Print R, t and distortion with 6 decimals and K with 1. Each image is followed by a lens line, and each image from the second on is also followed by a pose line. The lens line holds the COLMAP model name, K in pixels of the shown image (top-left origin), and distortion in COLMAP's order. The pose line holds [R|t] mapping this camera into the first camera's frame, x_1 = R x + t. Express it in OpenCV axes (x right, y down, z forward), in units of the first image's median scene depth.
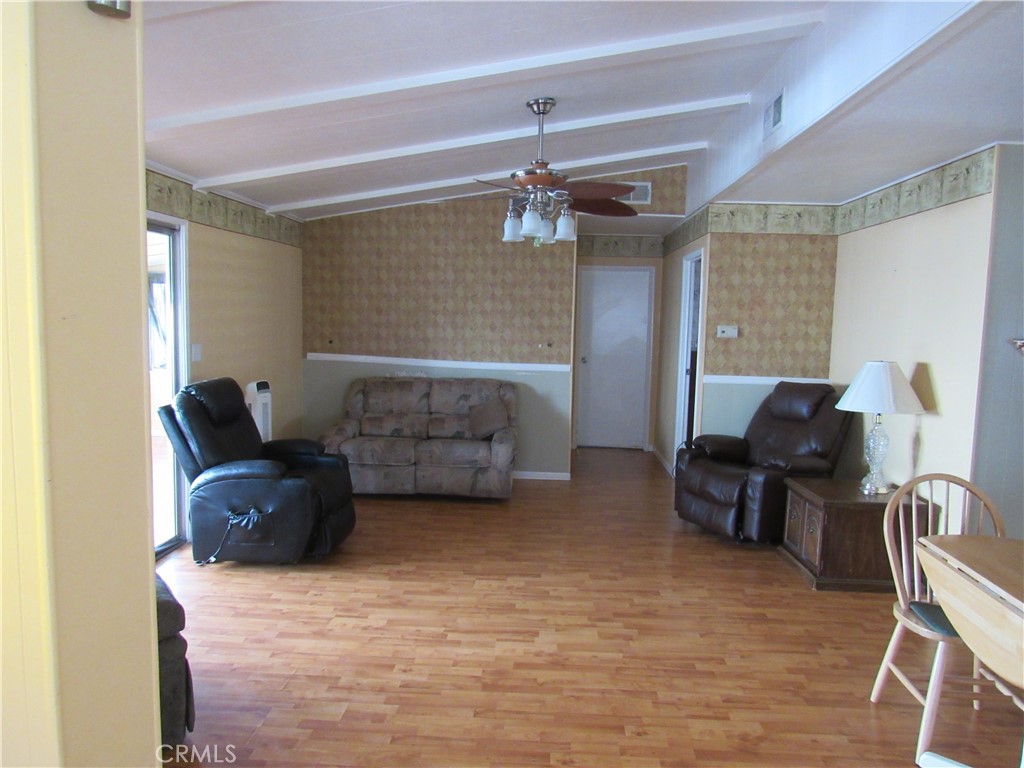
lens RADIAL K [[725.1, 0, 513.1], [0, 725.1, 390.6], [0, 0, 1]] dist [-0.032086, 0.000355]
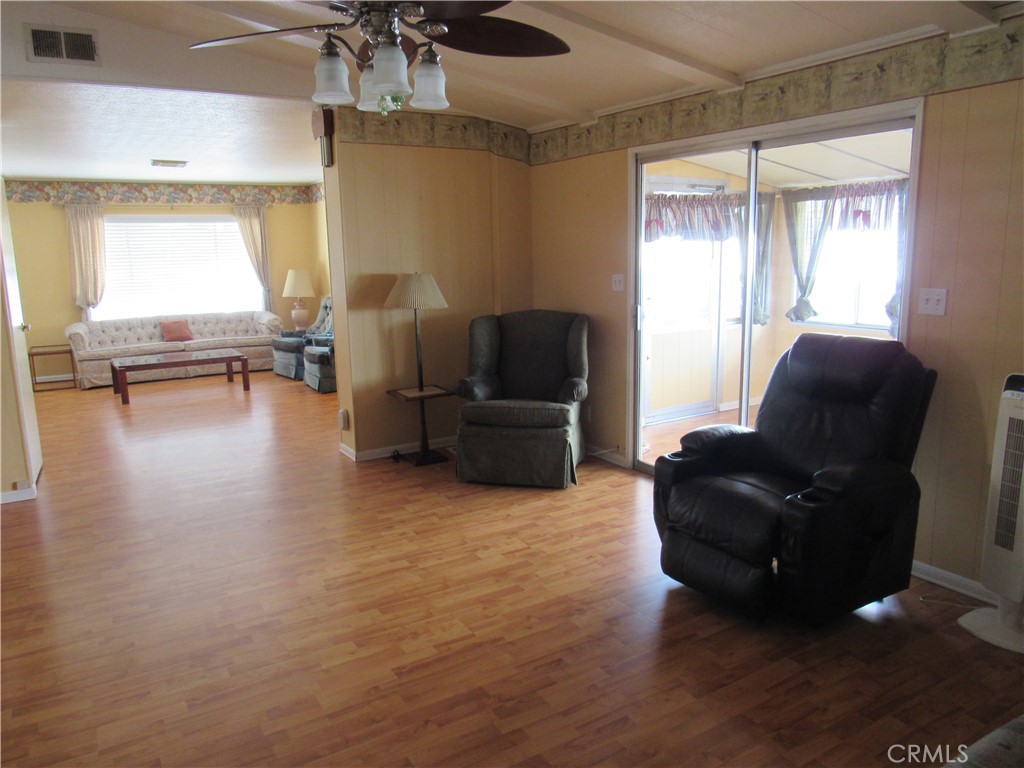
lens RADIAL K [[725.1, 0, 511.5], [0, 725.1, 383.8], [0, 0, 1]] dist [-0.032086, 0.000355]
pose [[-0.816915, 0.097226, -0.568504, 0.292804], [-0.064000, 0.964321, 0.256884, -0.148300], [0.573196, 0.246237, -0.781546, 1.541092]]
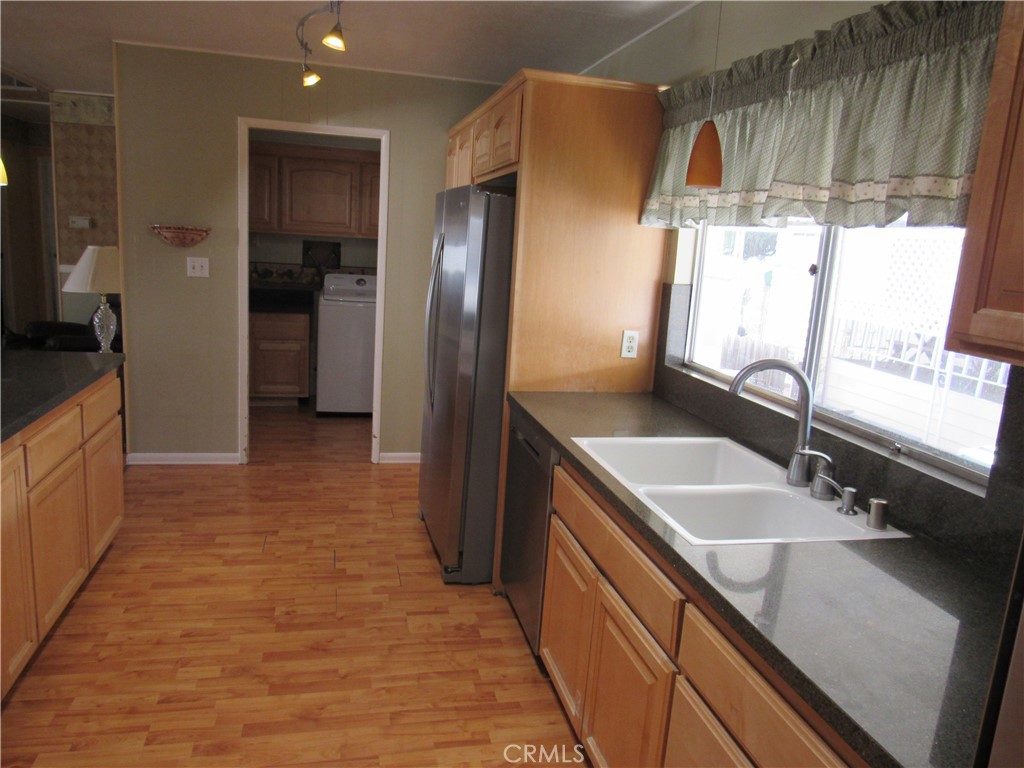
lens RADIAL K [[725.1, 0, 512.7], [0, 725.1, 387.5], [0, 0, 1]] dist [-0.032086, 0.000355]
pose [[0.953294, -0.021749, 0.301260, 0.805848], [-0.011327, 0.994129, 0.107611, 0.050560], [-0.301832, -0.105997, 0.947450, -0.246653]]
